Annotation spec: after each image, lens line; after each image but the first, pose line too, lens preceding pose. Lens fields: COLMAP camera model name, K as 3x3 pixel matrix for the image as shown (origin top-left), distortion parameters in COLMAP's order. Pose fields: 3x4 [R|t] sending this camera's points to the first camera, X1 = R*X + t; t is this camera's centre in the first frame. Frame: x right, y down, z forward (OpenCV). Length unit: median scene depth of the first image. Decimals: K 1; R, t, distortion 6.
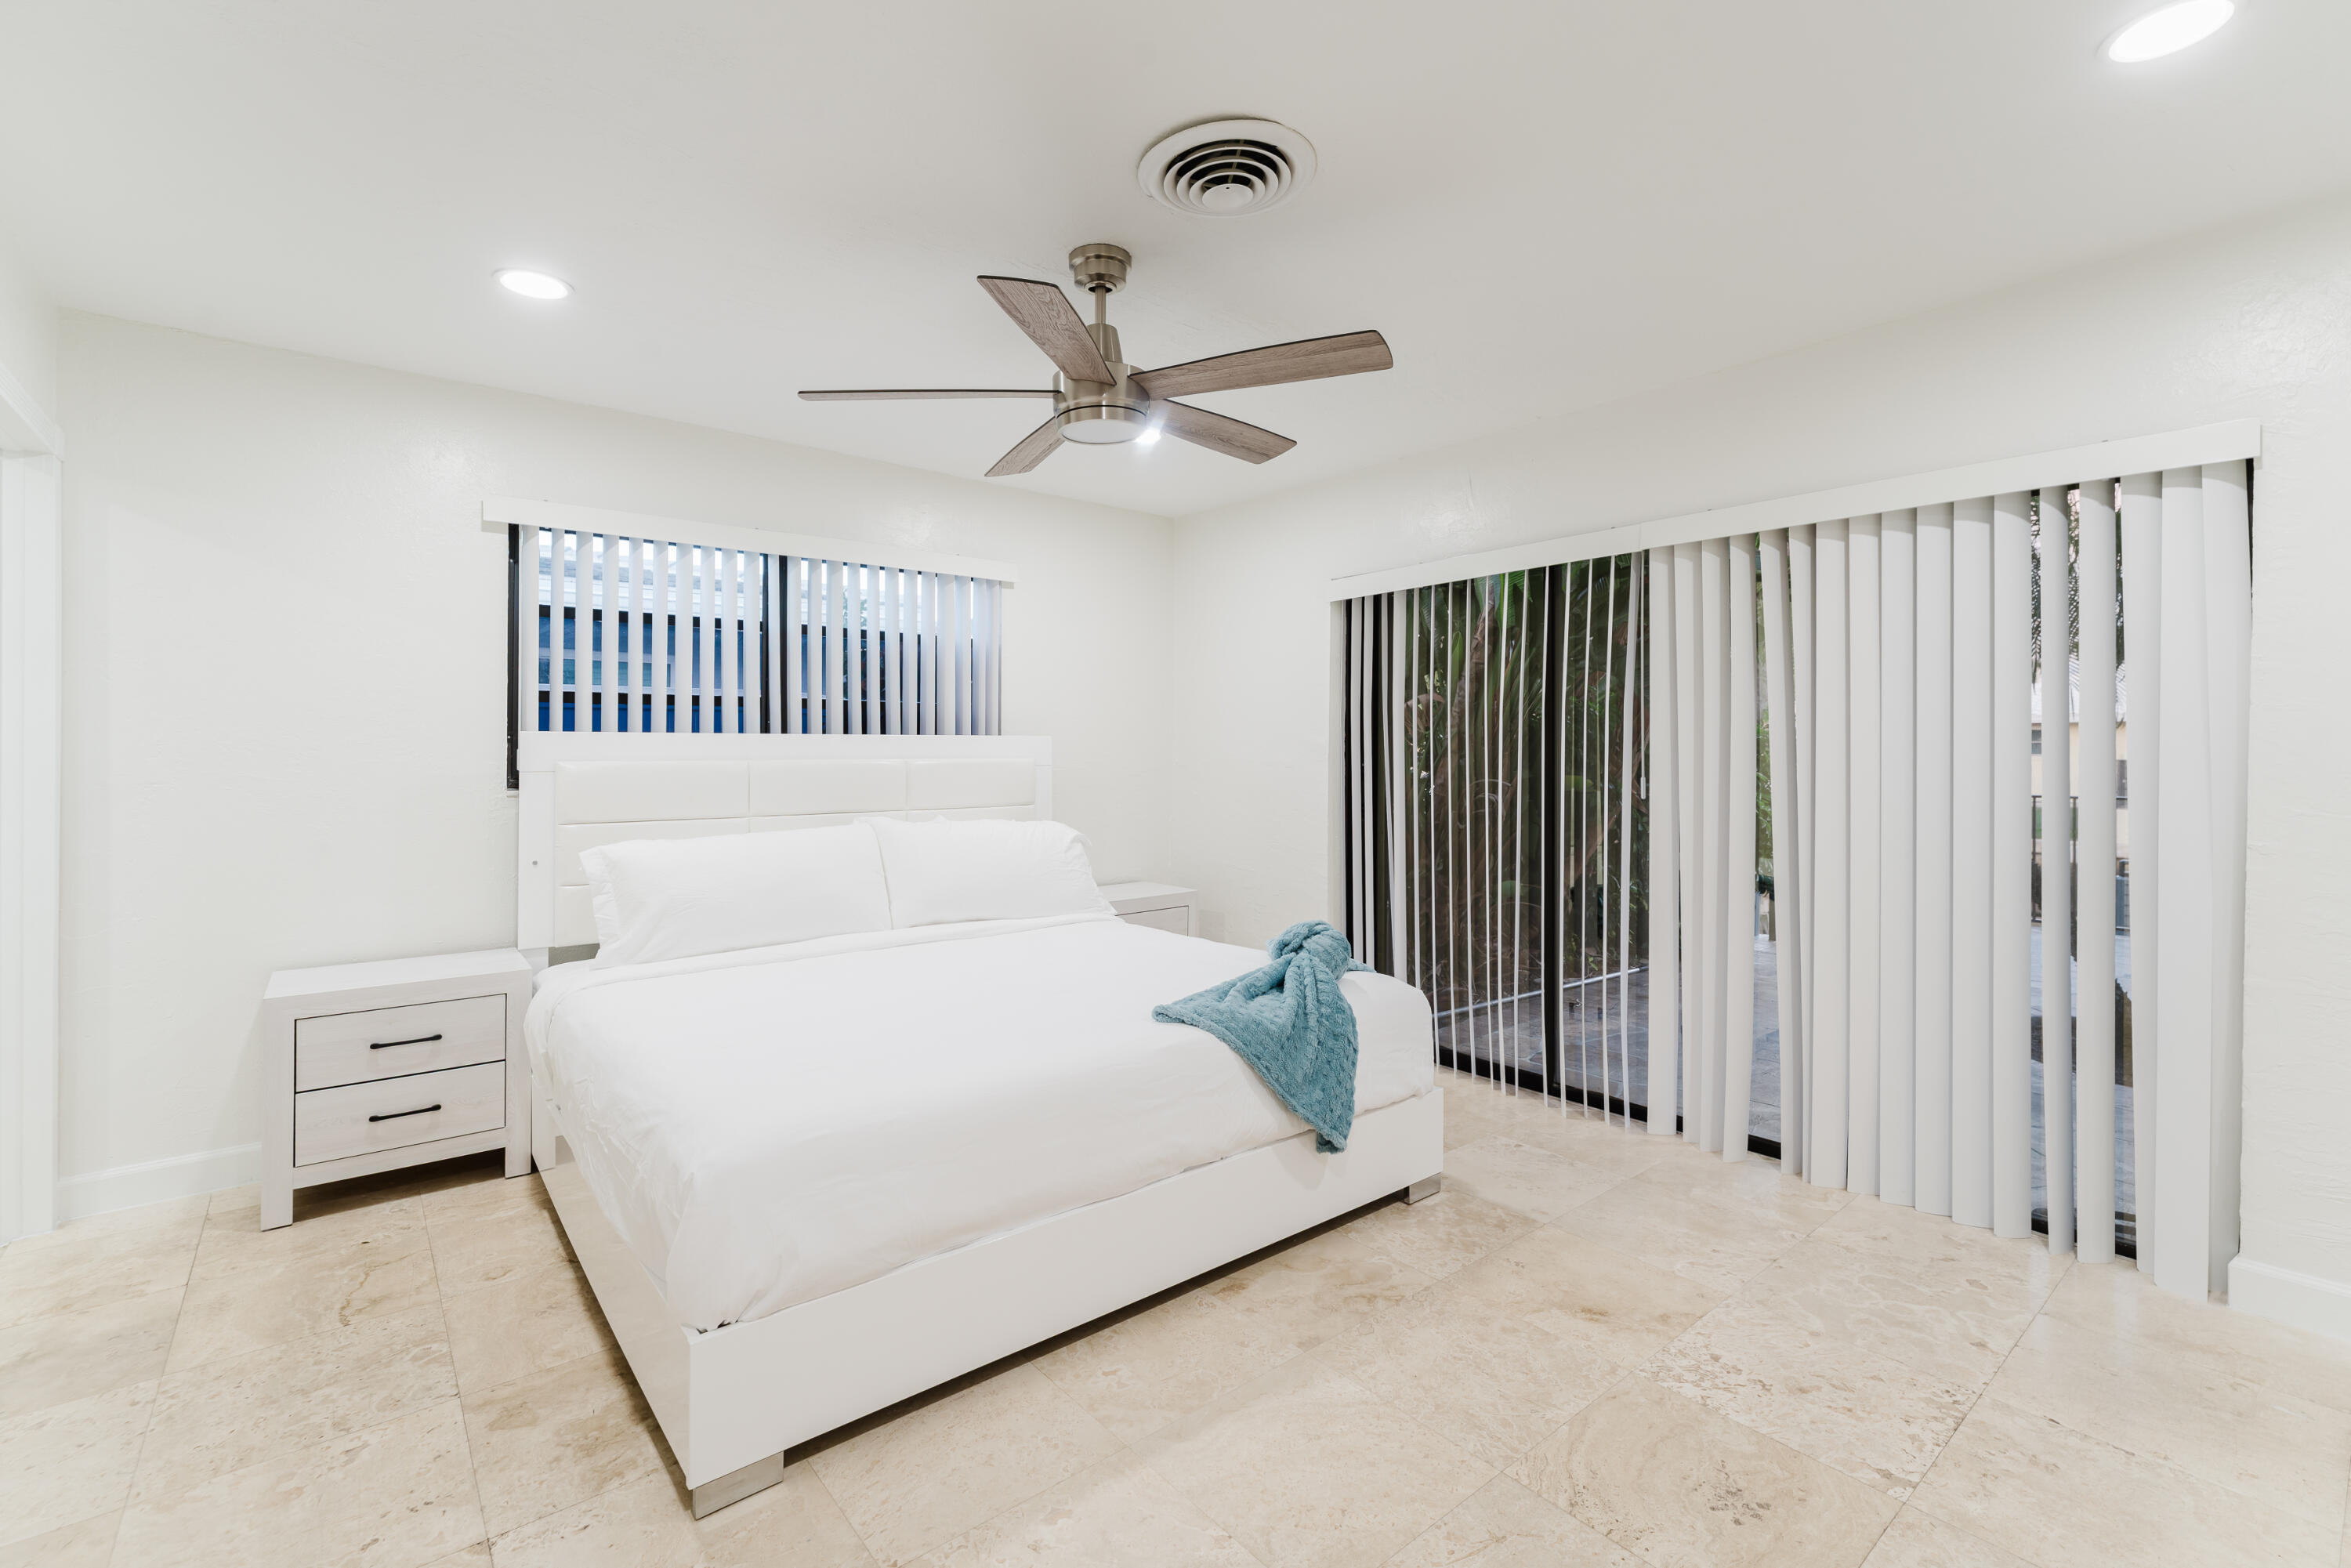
lens RADIAL K [[1018.2, 0, 1174.9], [0, 1018.2, 745.9], [0, 0, 1]] dist [-0.000123, 0.000130]
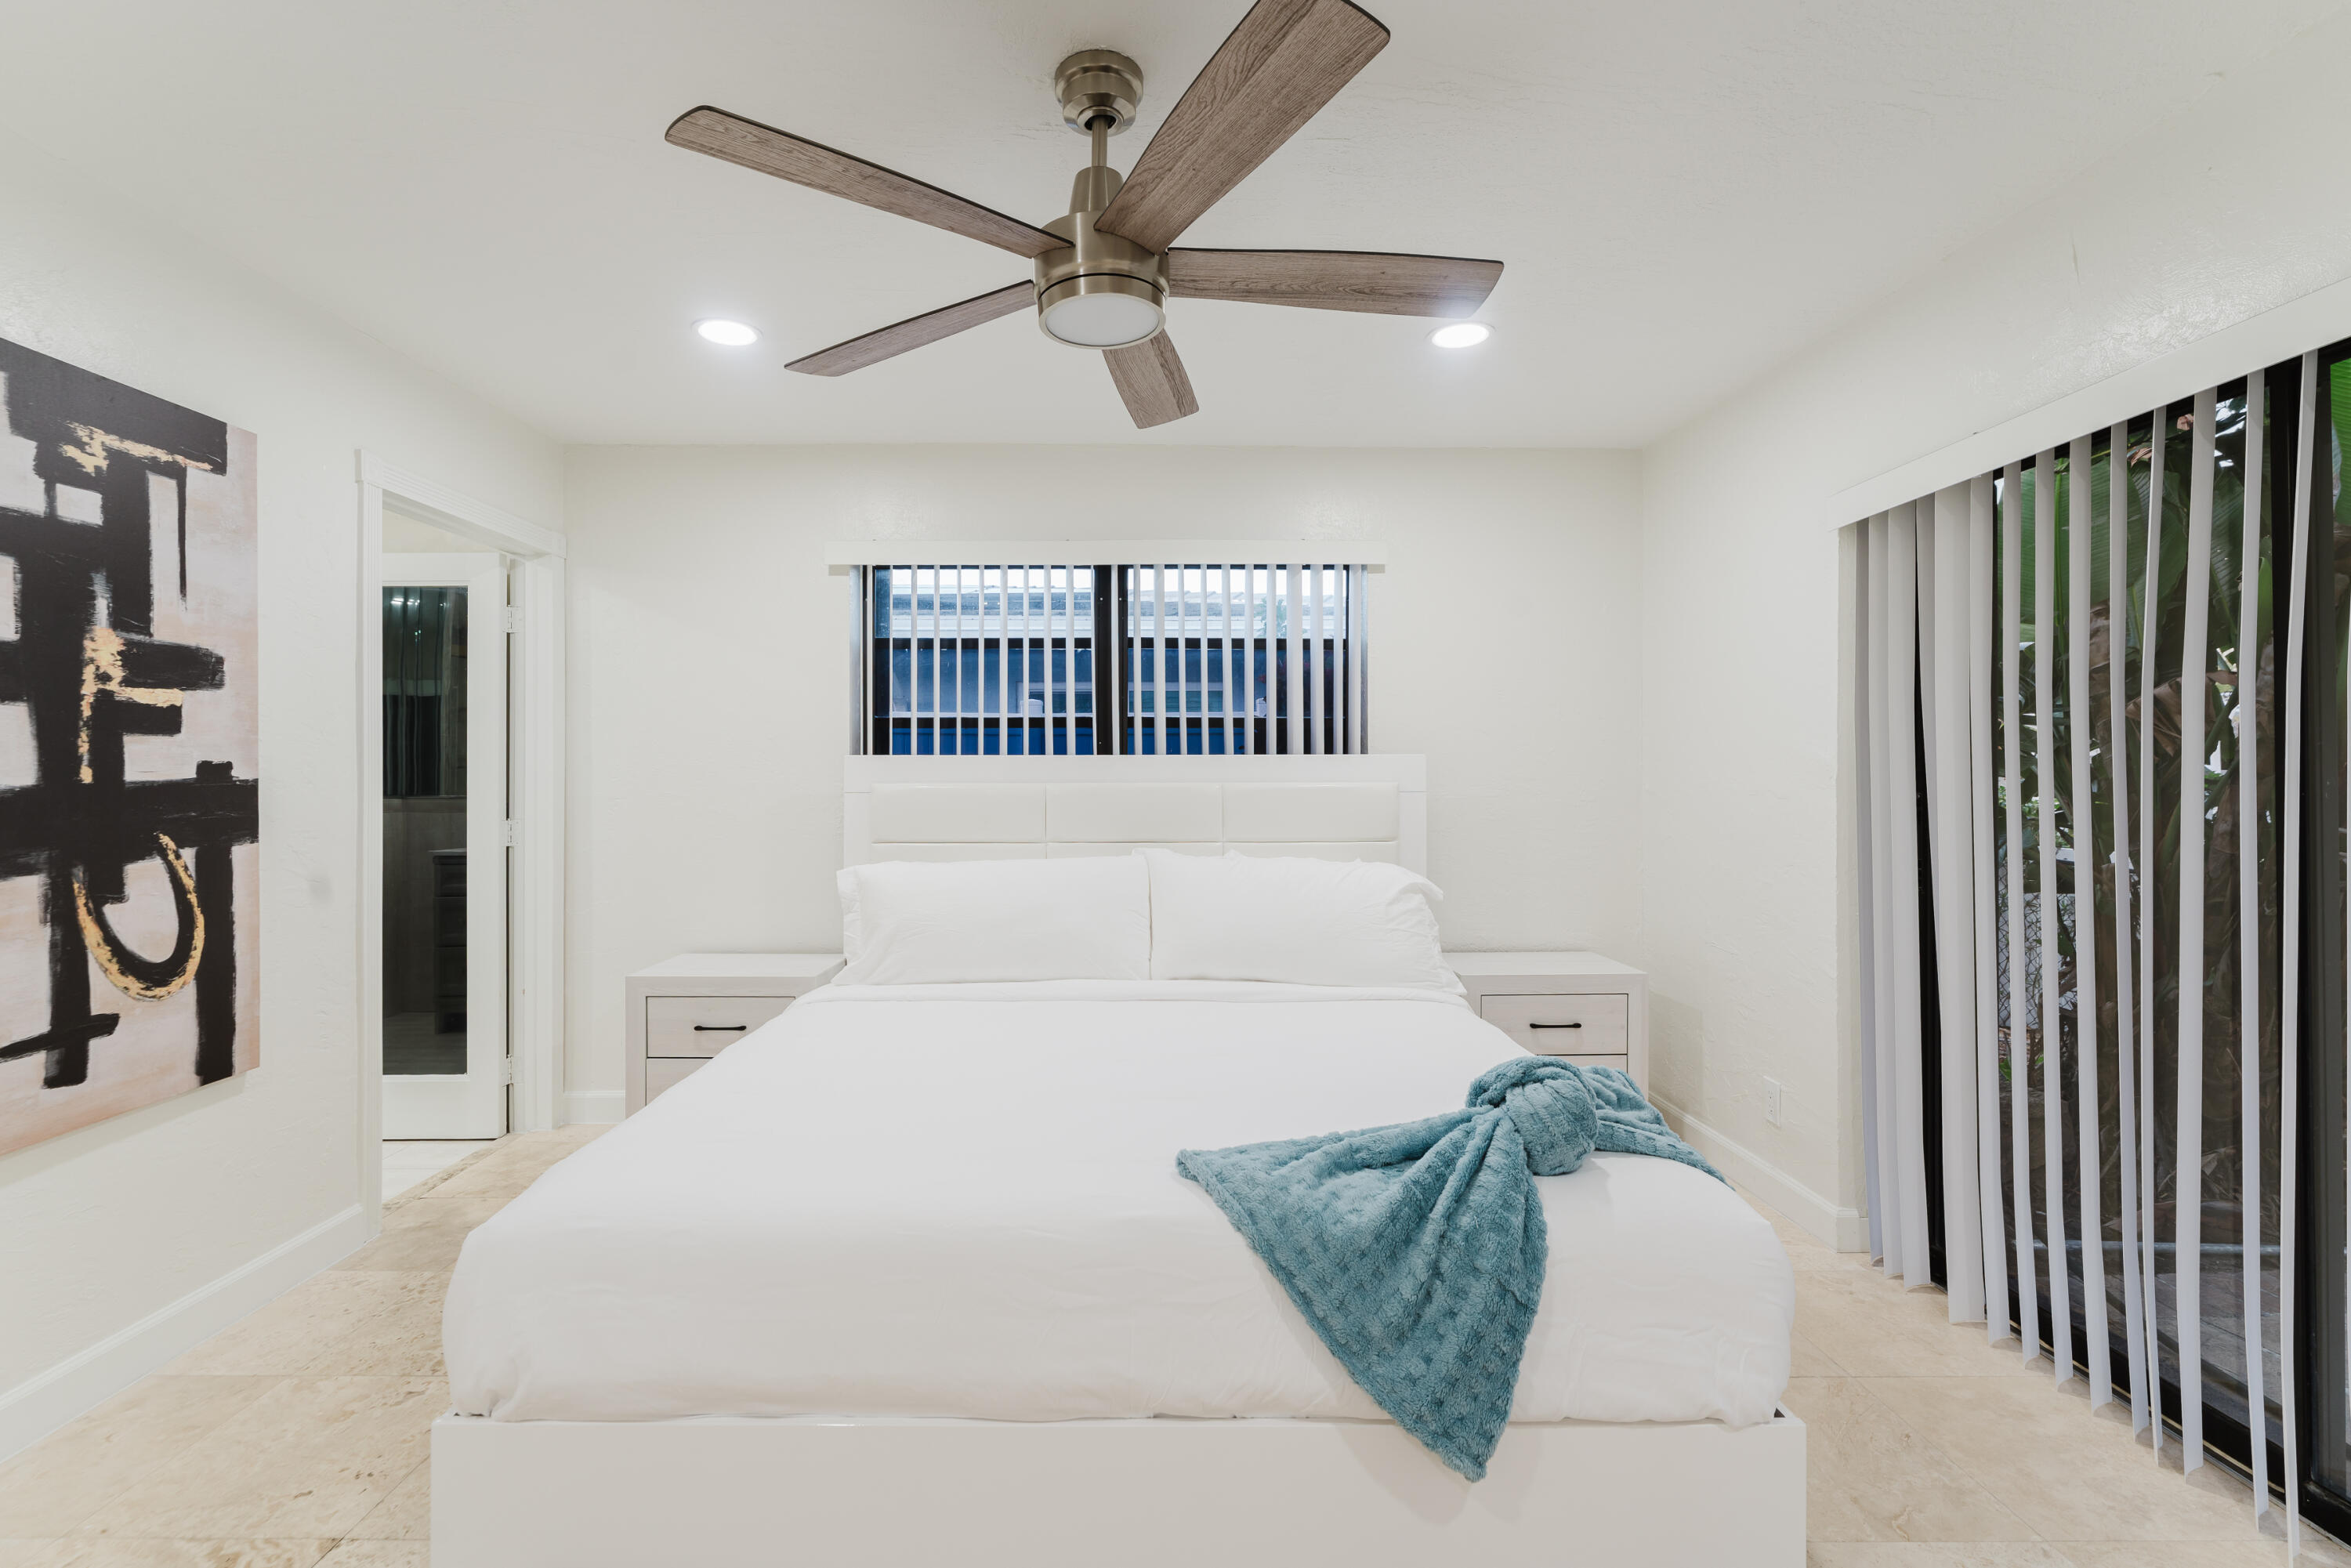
lens RADIAL K [[1042.8, 0, 1177.4], [0, 1042.8, 768.9], [0, 0, 1]] dist [-0.000994, -0.000510]
pose [[0.775729, -0.002637, -0.631061, 0.284599], [0.003970, 0.999992, 0.000701, 0.001518], [0.631054, -0.003049, 0.775733, 0.316454]]
